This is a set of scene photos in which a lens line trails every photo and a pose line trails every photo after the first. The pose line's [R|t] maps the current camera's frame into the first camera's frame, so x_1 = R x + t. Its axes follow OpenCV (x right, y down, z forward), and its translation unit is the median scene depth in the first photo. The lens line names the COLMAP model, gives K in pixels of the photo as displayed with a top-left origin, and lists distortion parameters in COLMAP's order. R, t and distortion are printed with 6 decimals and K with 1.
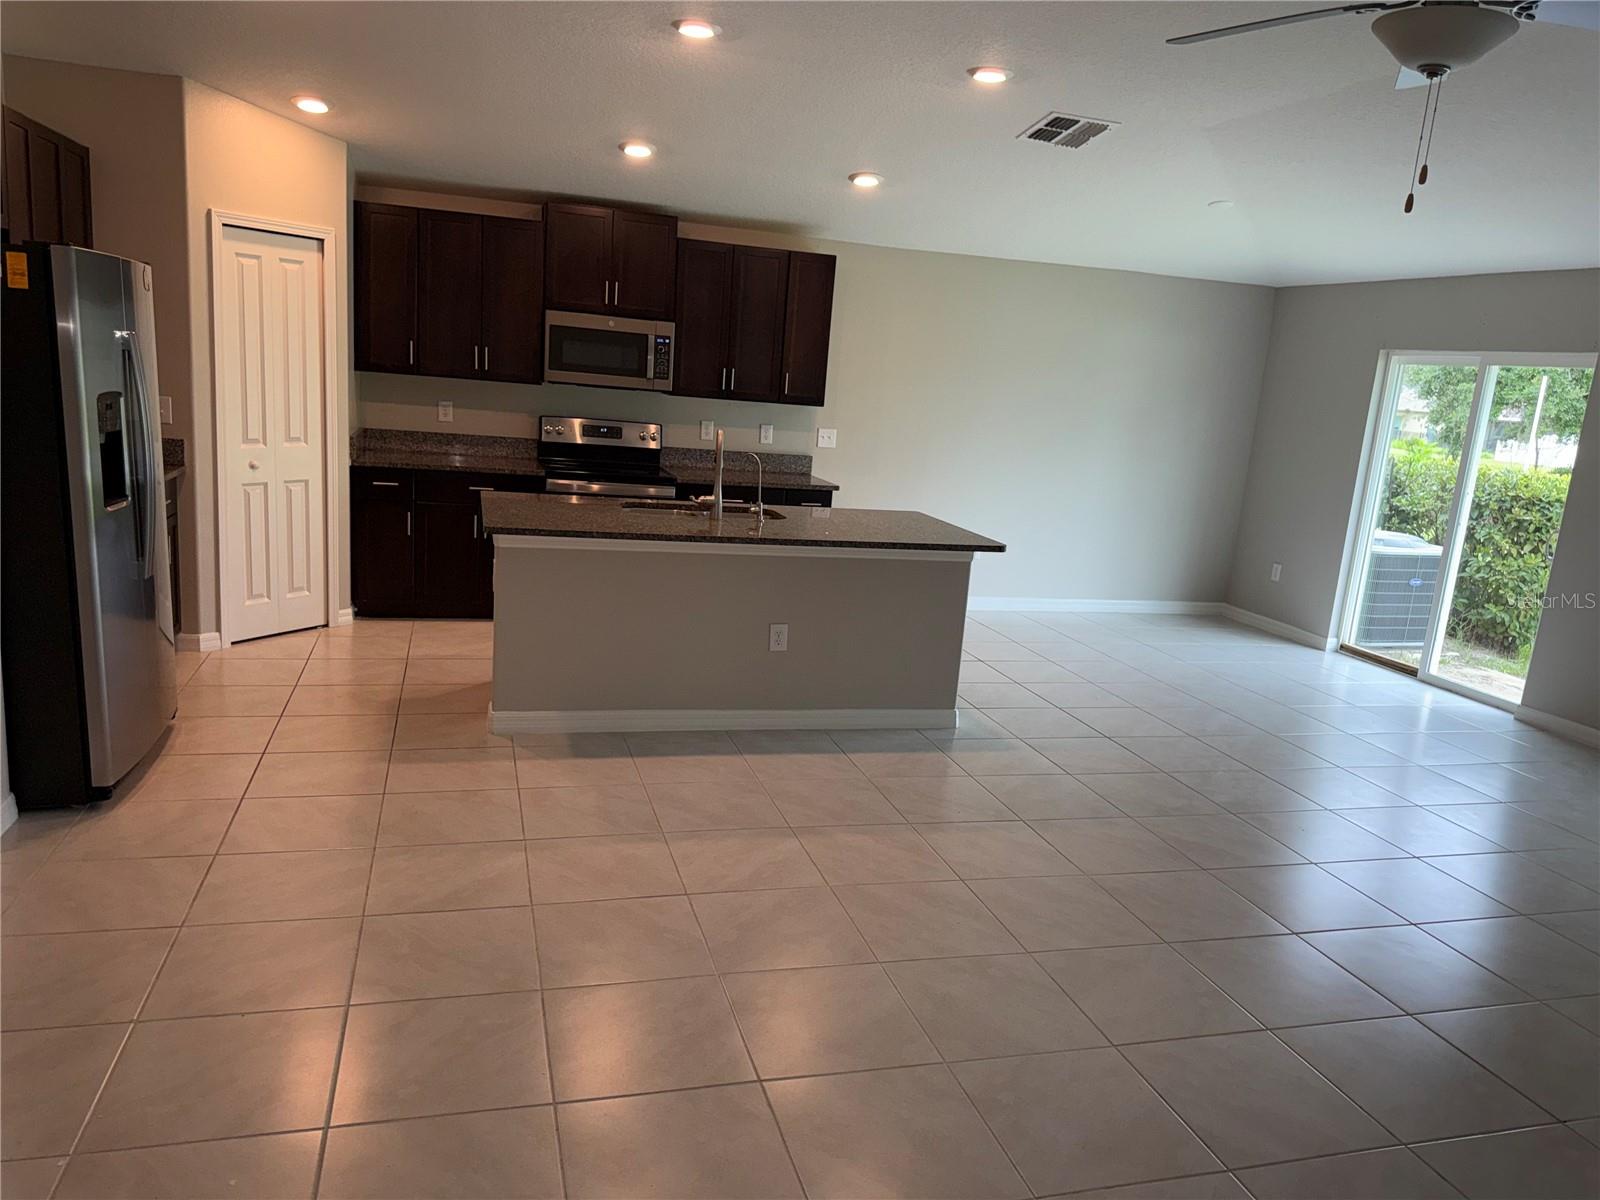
lens RADIAL K [[1127.5, 0, 796.4], [0, 1127.5, 613.9], [0, 0, 1]] dist [0.064258, -0.070383]
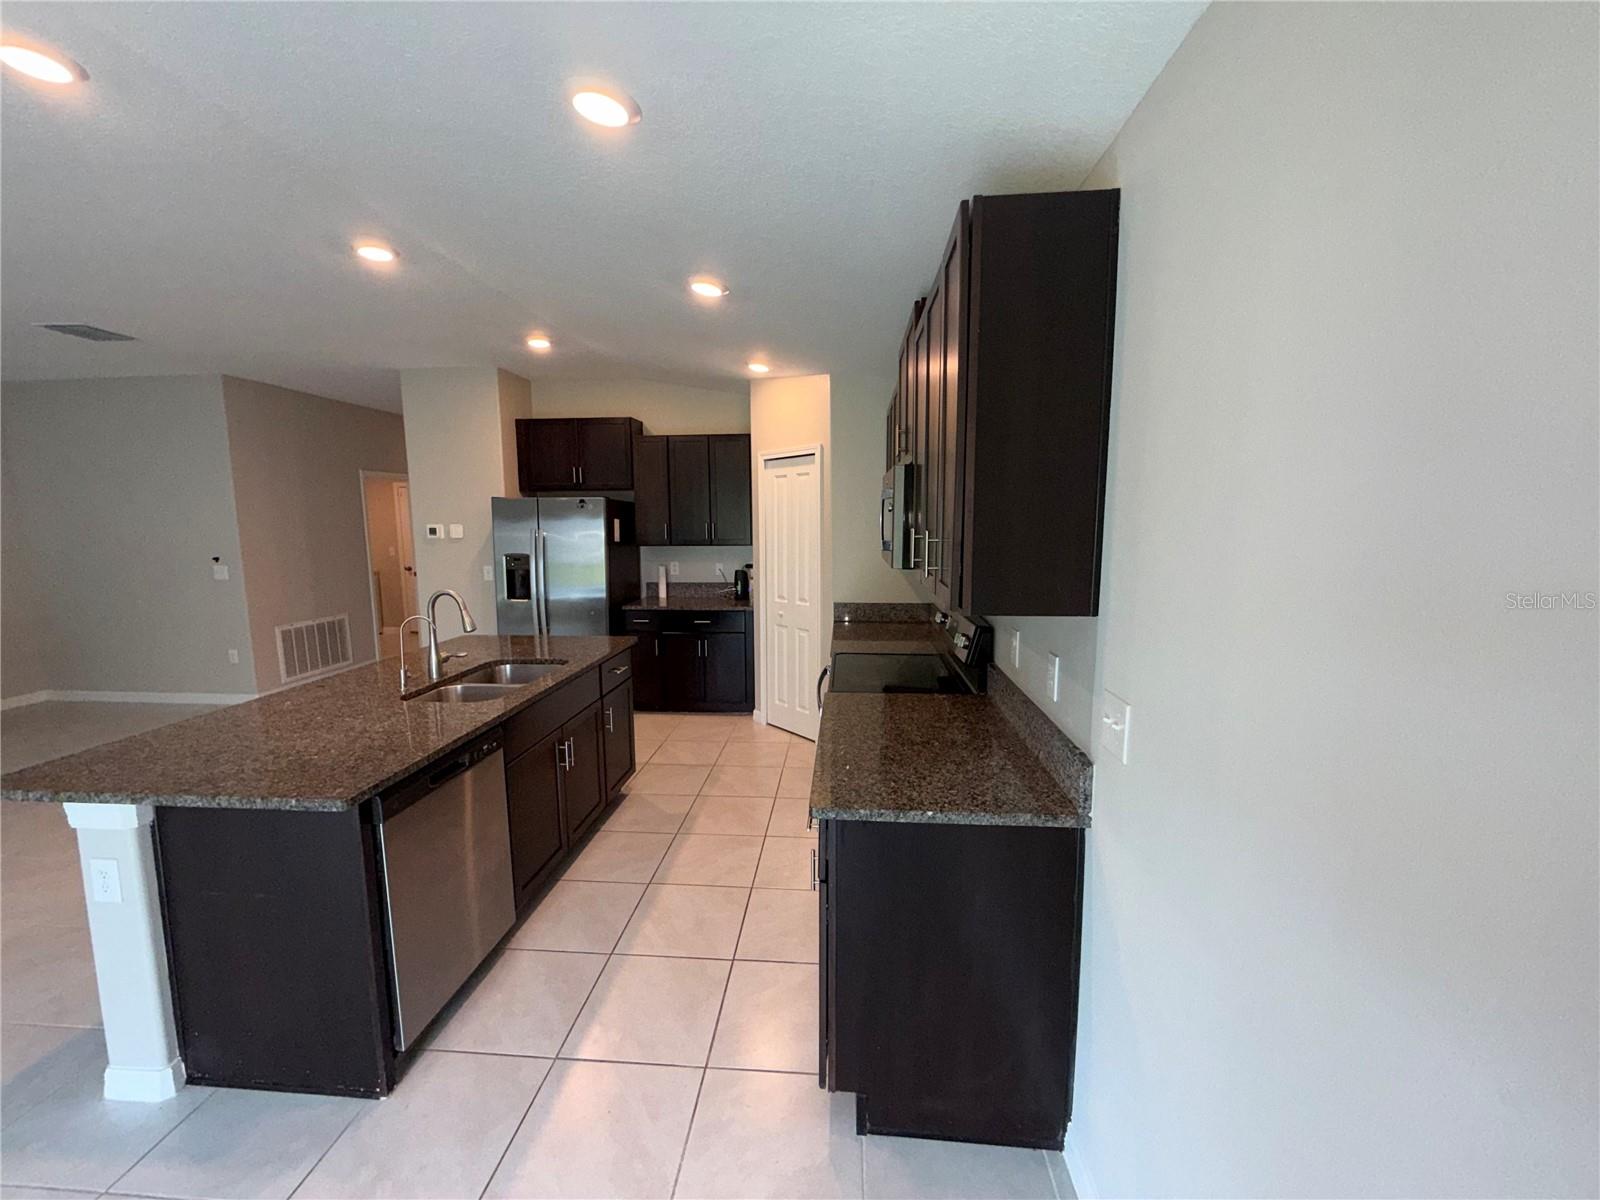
lens RADIAL K [[641.0, 0, 790.1], [0, 641.0, 603.2], [0, 0, 1]] dist [0.007246, -0.002648]
pose [[-0.363011, 0.048129, -0.930541, 0.279353], [-0.219724, 0.966081, 0.135683, -0.242137], [0.905508, 0.253716, -0.340123, 1.205673]]
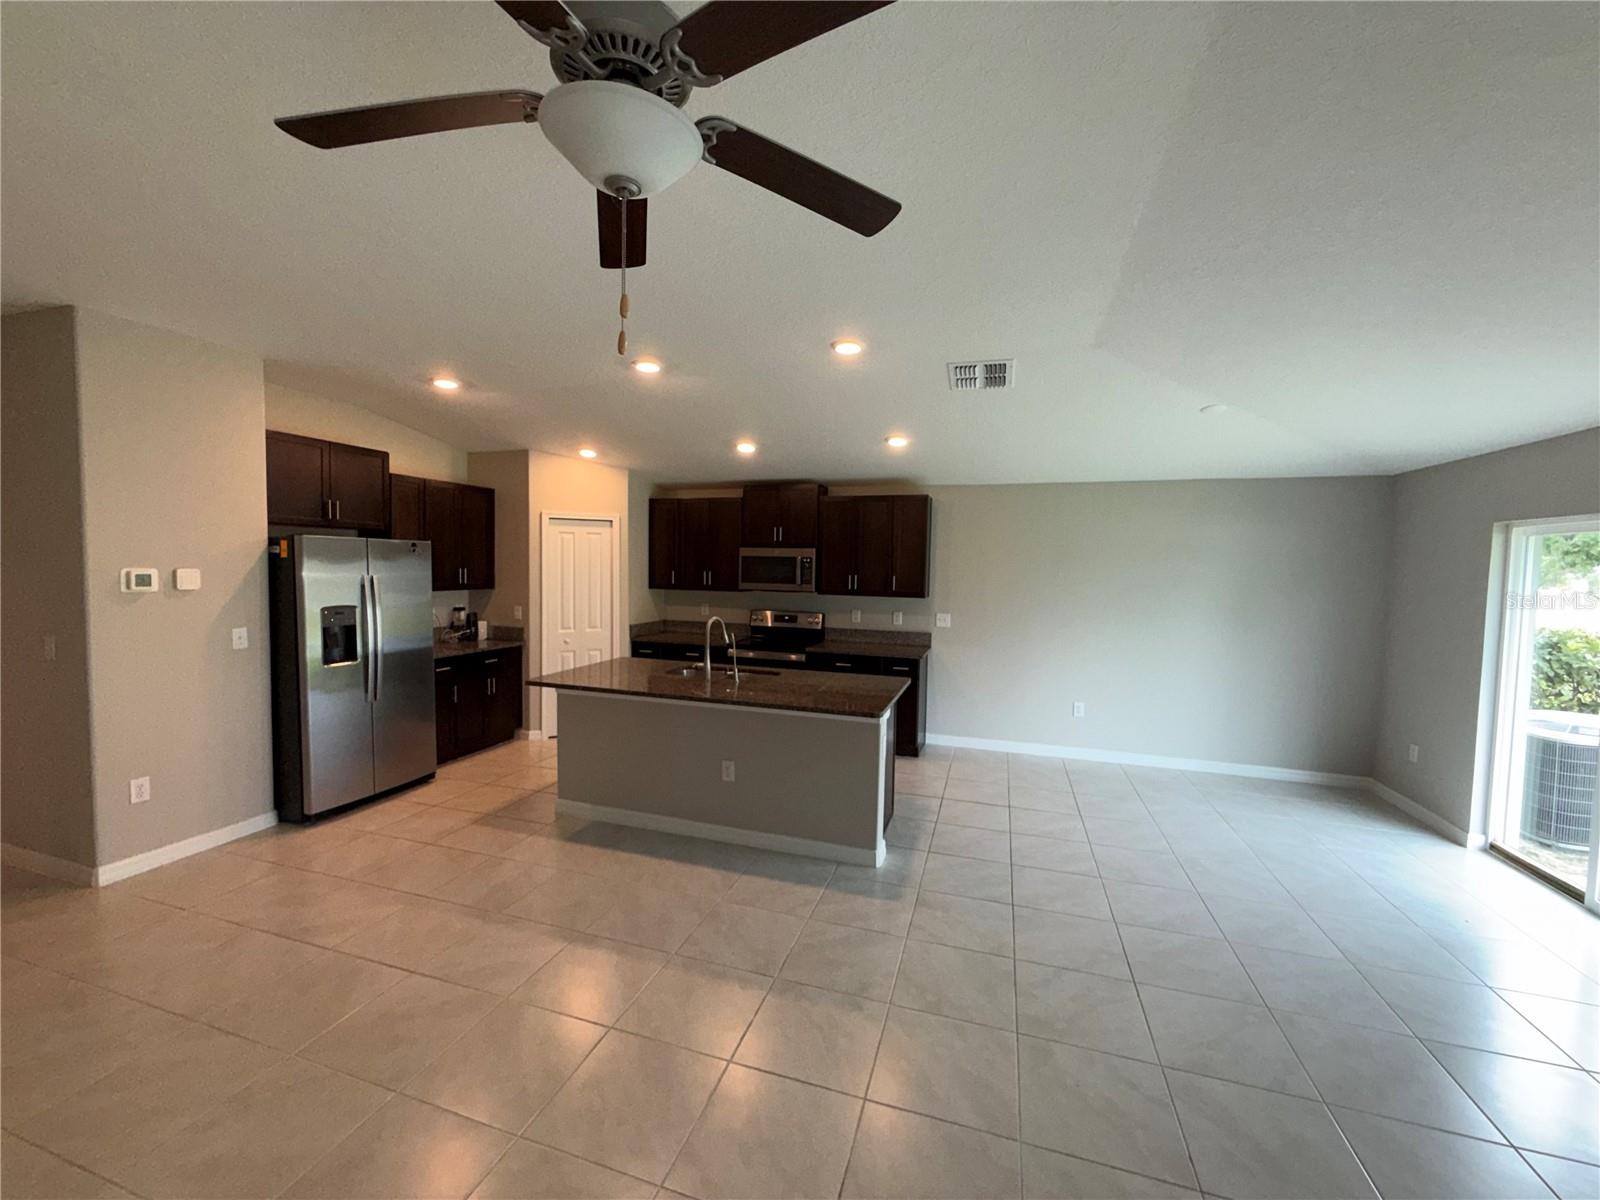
lens RADIAL K [[641.0, 0, 799.1], [0, 641.0, 596.4], [0, 0, 1]] dist [0.007246, -0.002648]
pose [[0.829676, -0.034691, -0.557167, 0.396072], [-0.072937, 0.982775, -0.169802, -0.048023], [0.553460, 0.181518, 0.812855, 0.321726]]
